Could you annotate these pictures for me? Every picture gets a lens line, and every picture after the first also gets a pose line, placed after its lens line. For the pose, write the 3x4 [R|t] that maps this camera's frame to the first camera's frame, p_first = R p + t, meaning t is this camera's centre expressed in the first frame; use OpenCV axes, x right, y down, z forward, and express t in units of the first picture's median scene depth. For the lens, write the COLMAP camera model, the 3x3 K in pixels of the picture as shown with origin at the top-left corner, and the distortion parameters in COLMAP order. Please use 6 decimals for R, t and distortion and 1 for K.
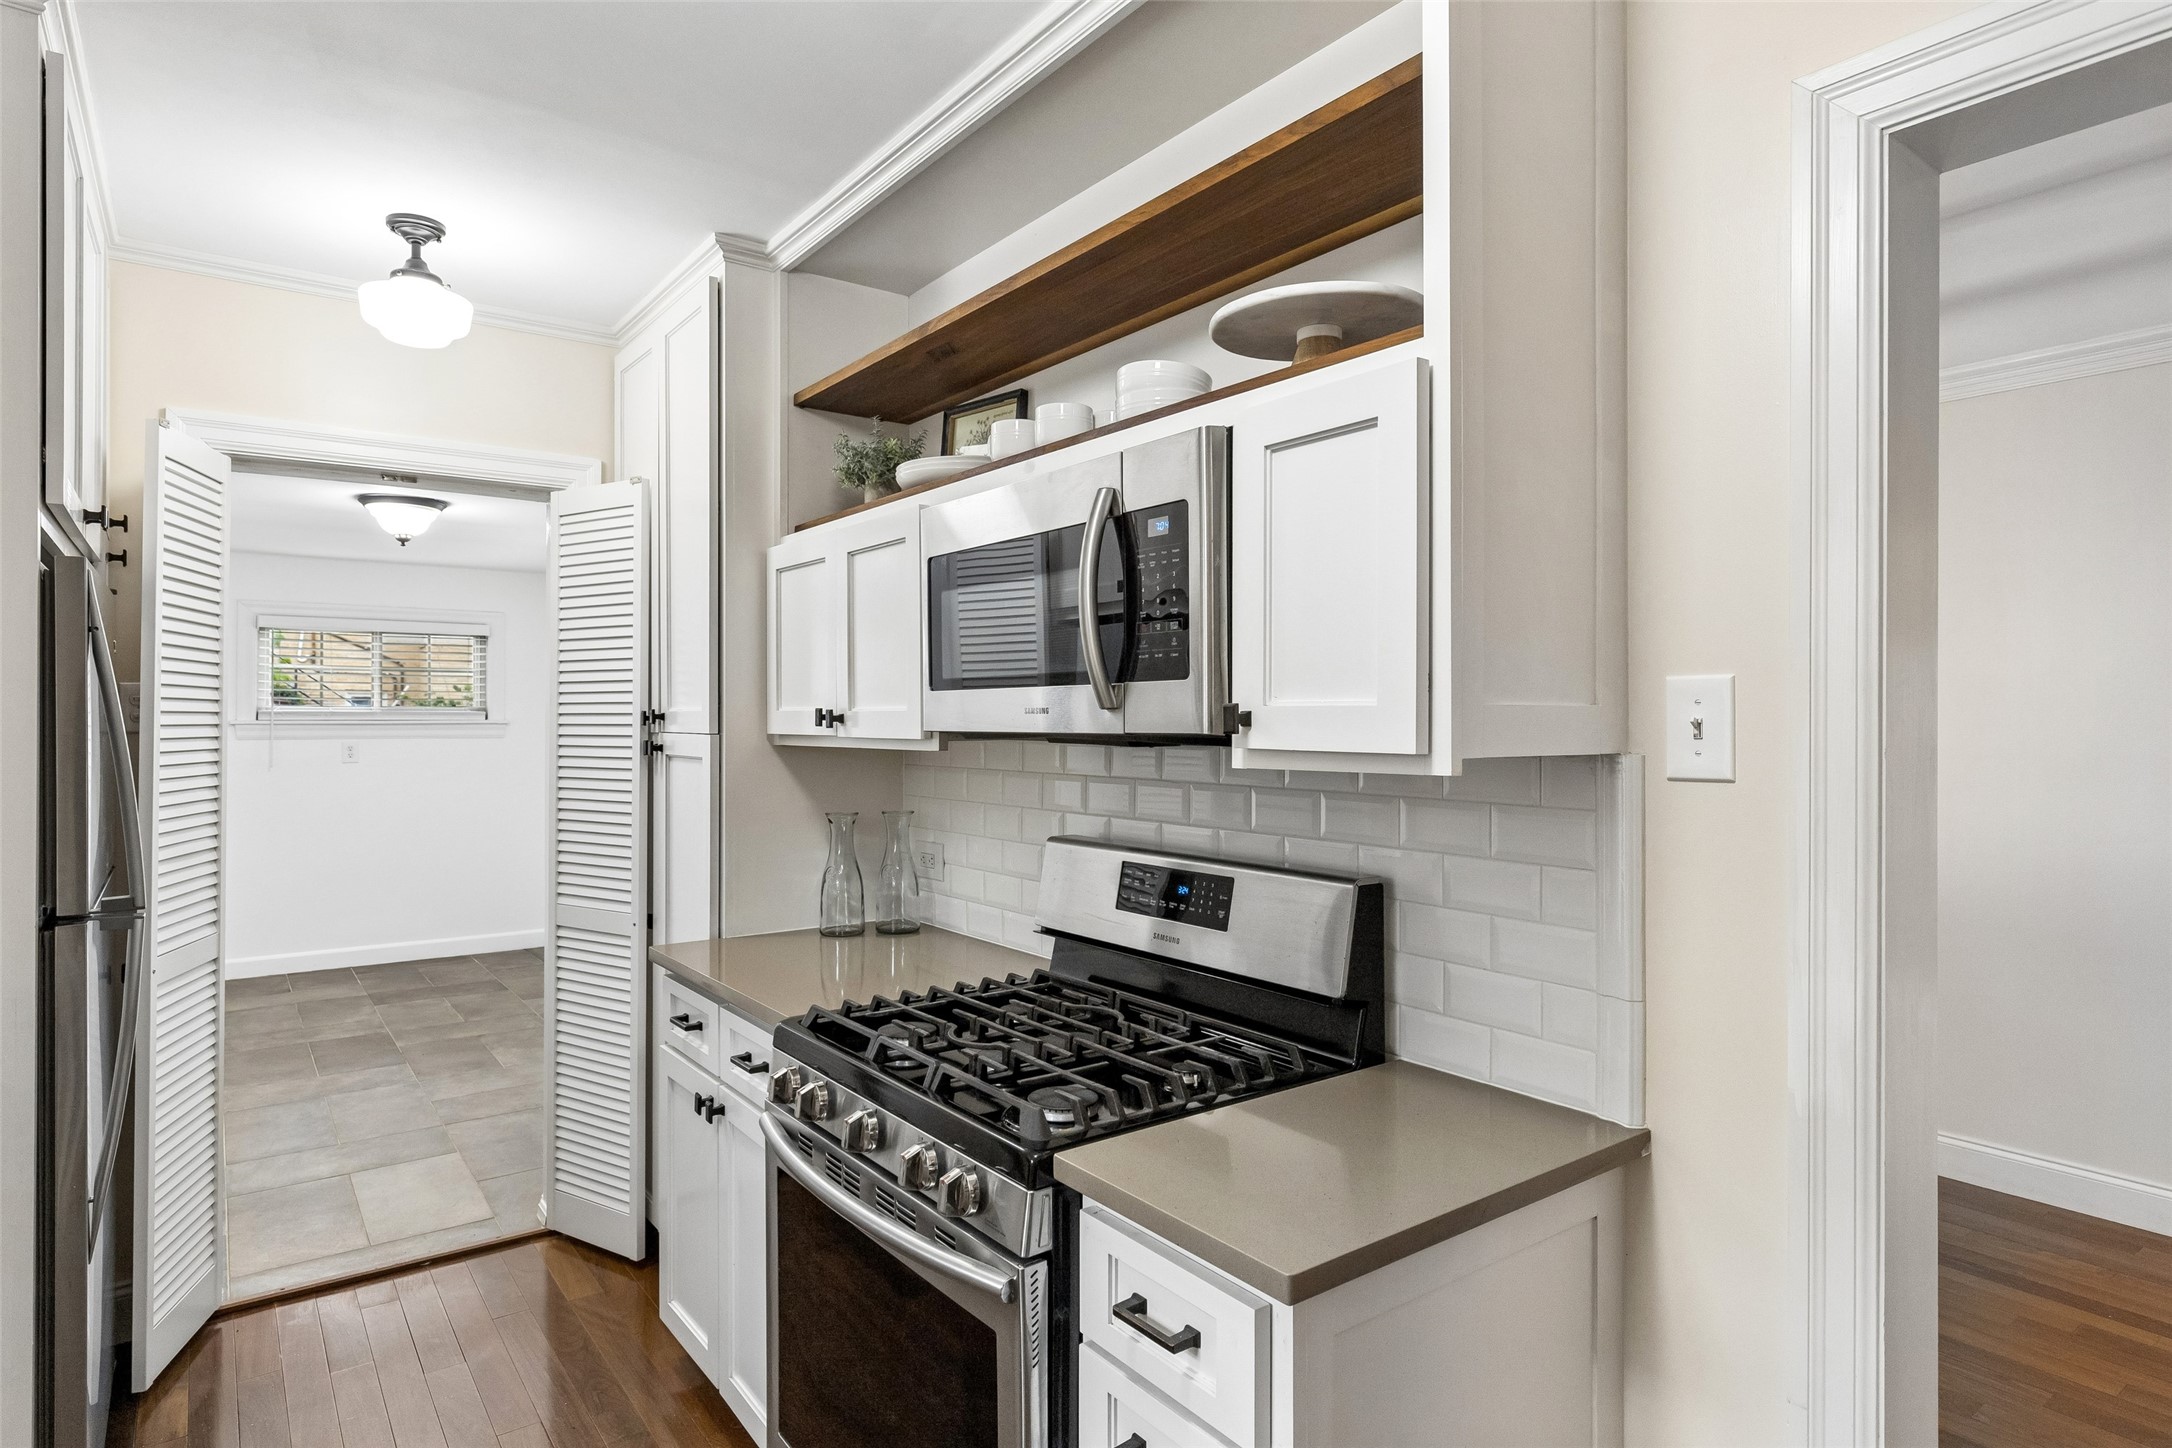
lens RADIAL K [[1179.6, 0, 1082.3], [0, 1179.6, 719.1], [0, 0, 1]] dist [0.019192, -0.023000]
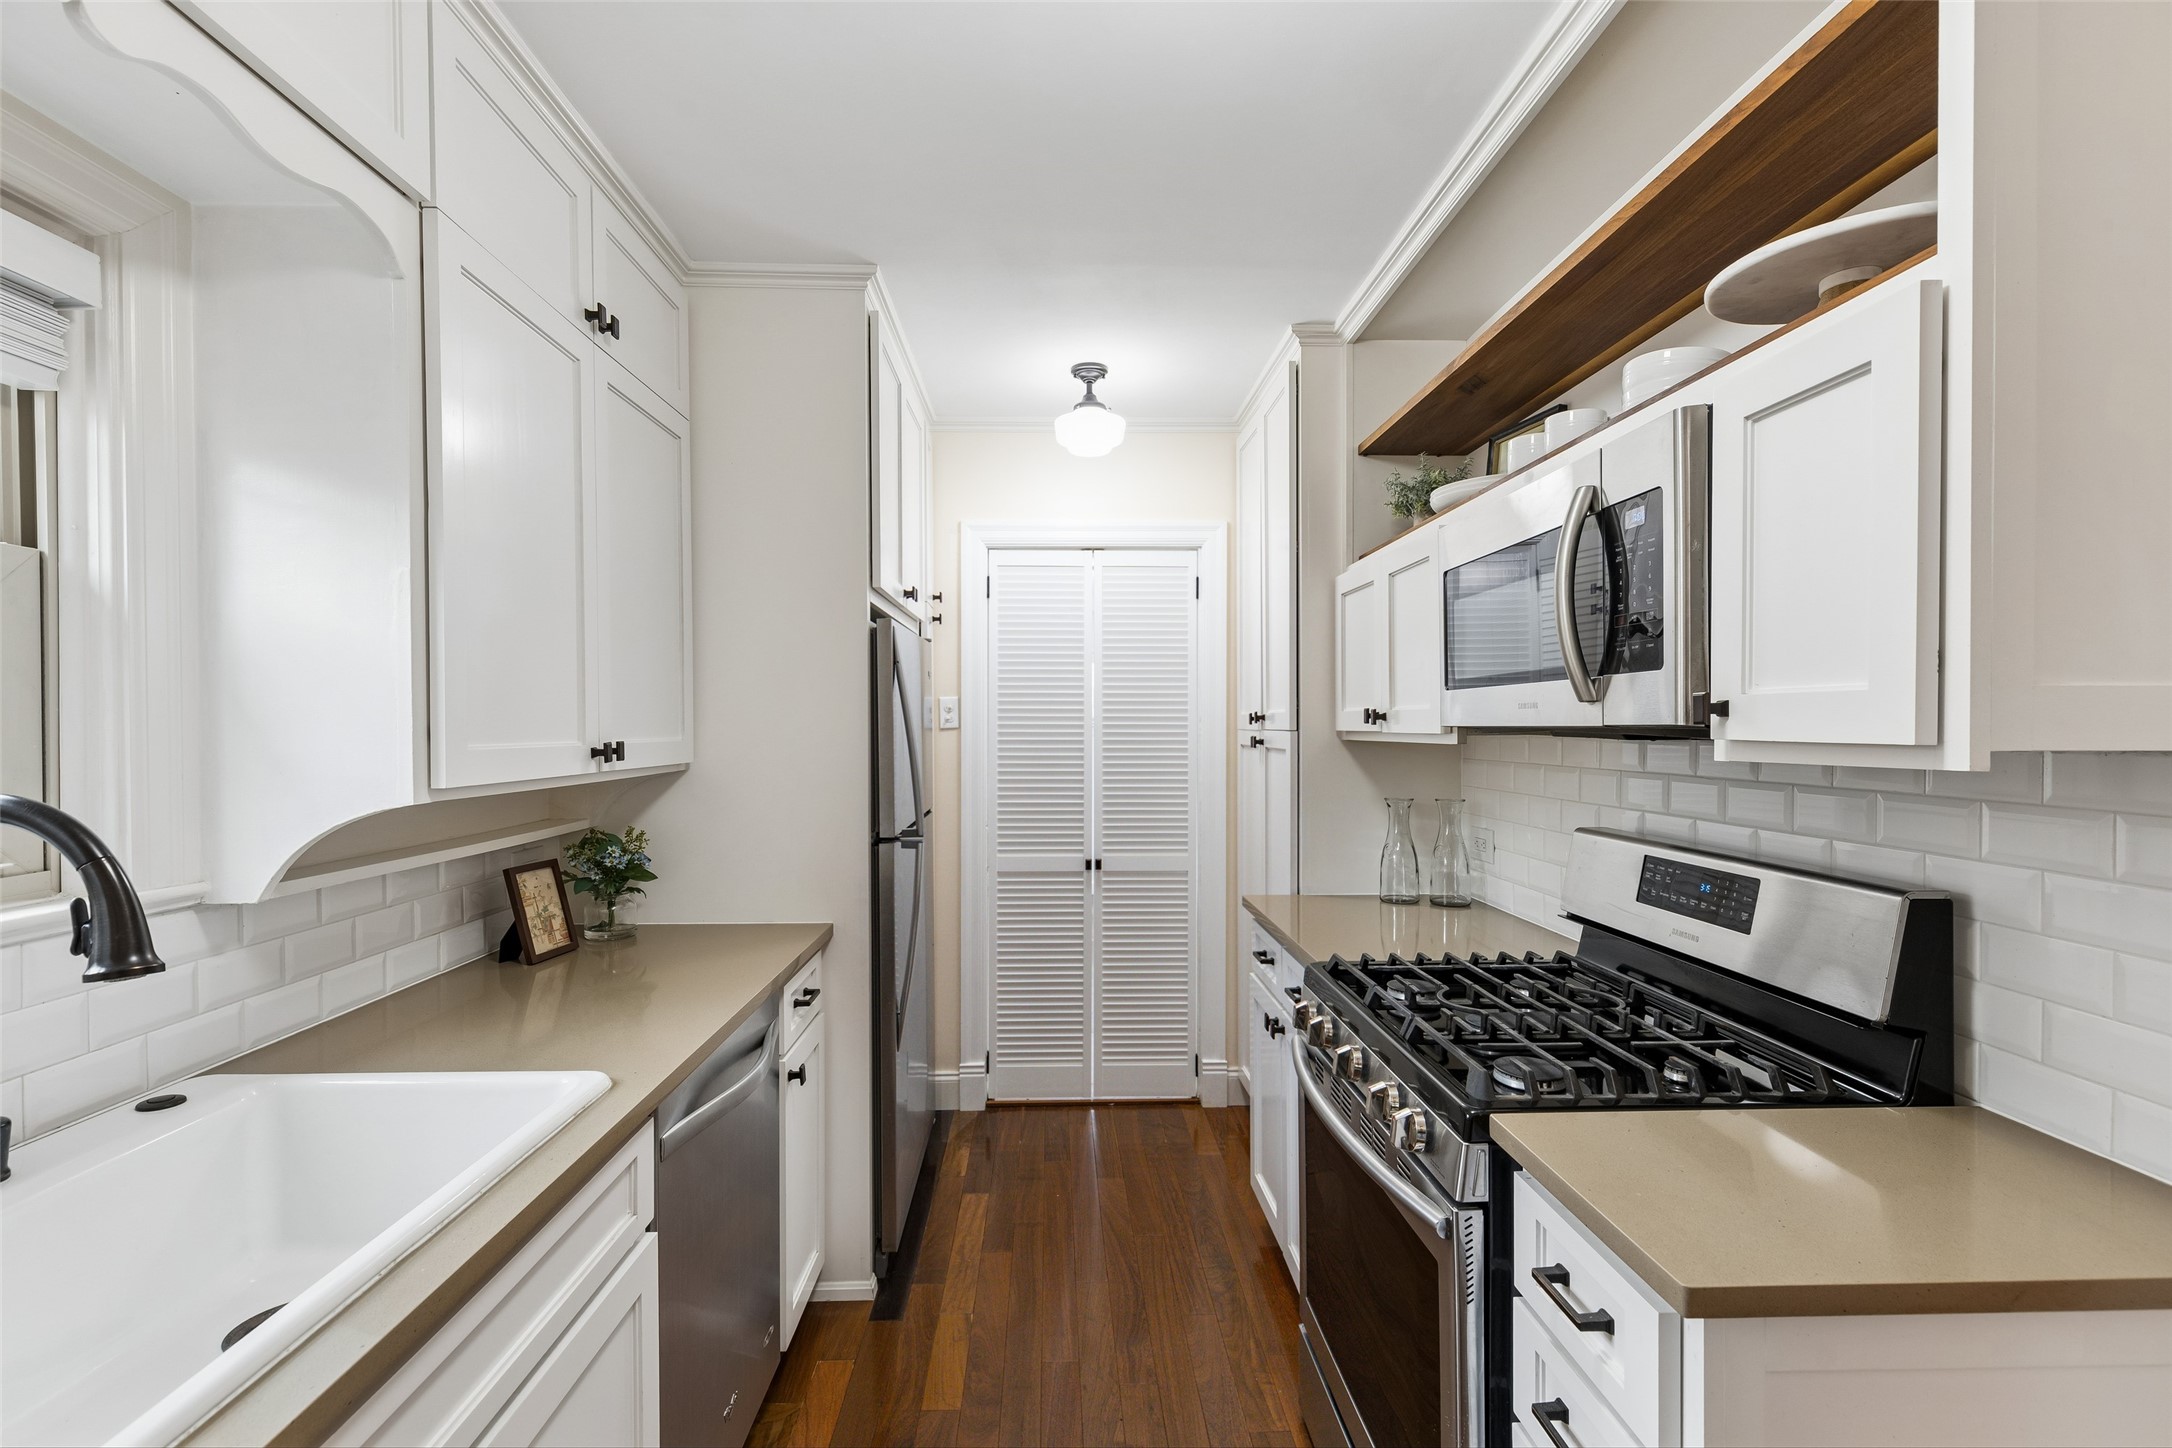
lens RADIAL K [[971.7, 0, 1084.3], [0, 971.7, 739.5], [0, 0, 1]] dist [0.003743, 0.000385]
pose [[0.821777, 0.007421, -0.569761, 0.129579], [0.001135, 0.999892, 0.014661, 0.009997], [0.569809, -0.012695, 0.821679, 0.049231]]
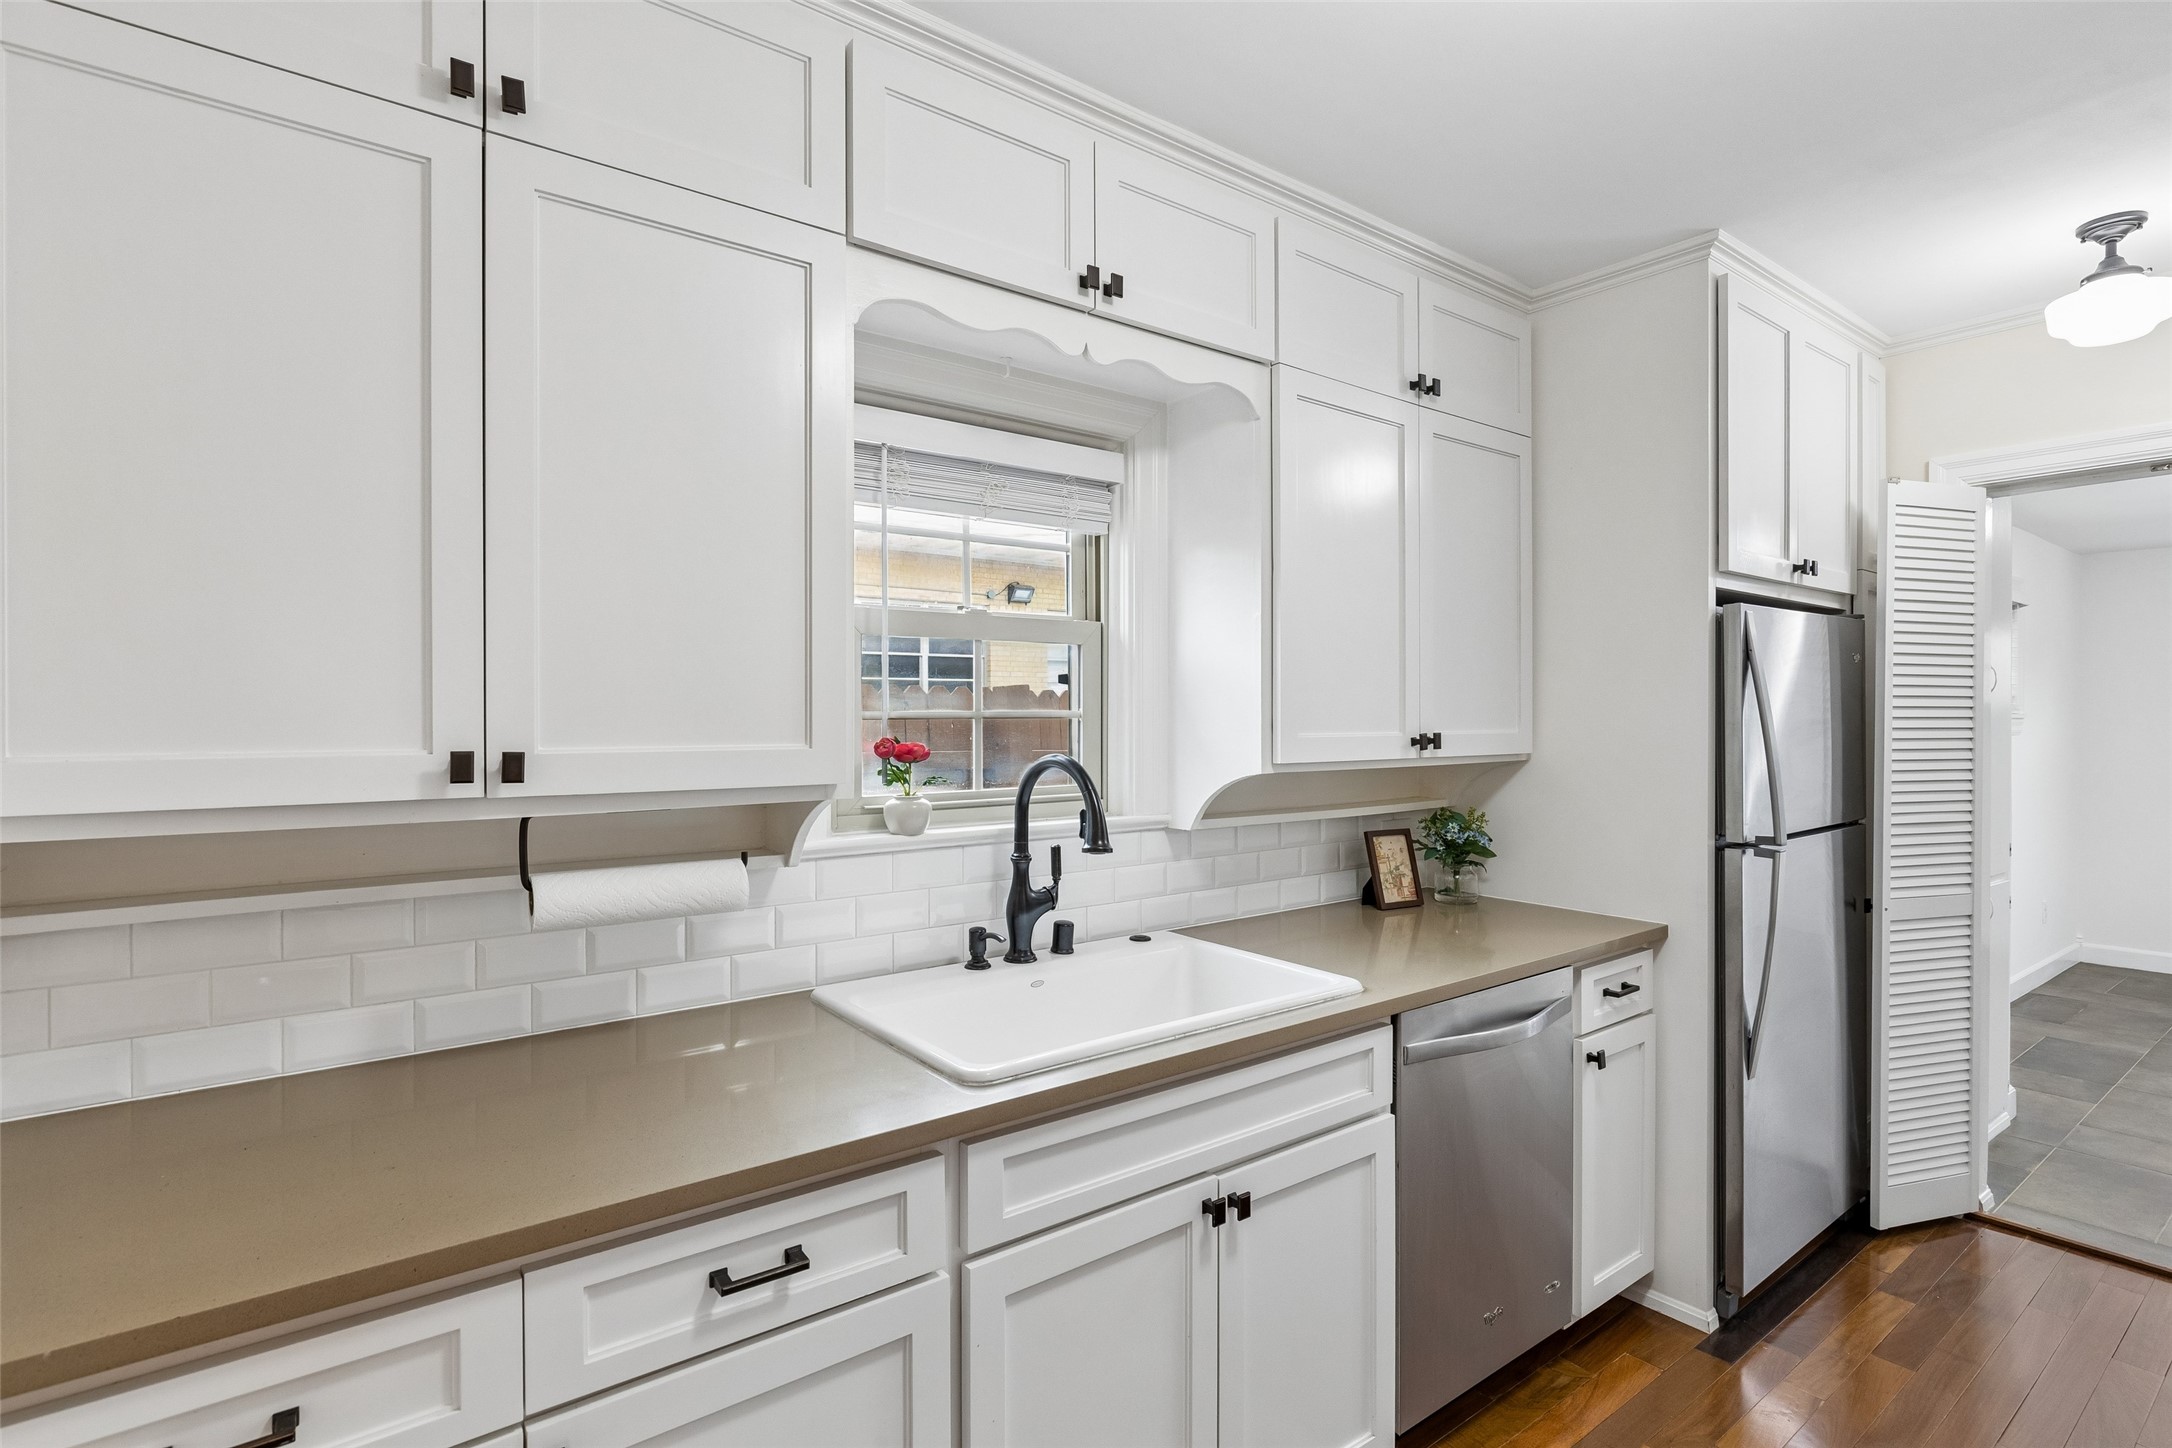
lens RADIAL K [[1048.7, 0, 1076.2], [0, 1048.7, 743.7], [0, 0, 1]] dist [0.000585, -0.000664]
pose [[0.007198, 0.029066, -0.999552, 0.450859], [-0.001881, 0.999576, 0.029053, 0.002713], [0.999972, 0.001671, 0.007249, 0.146483]]
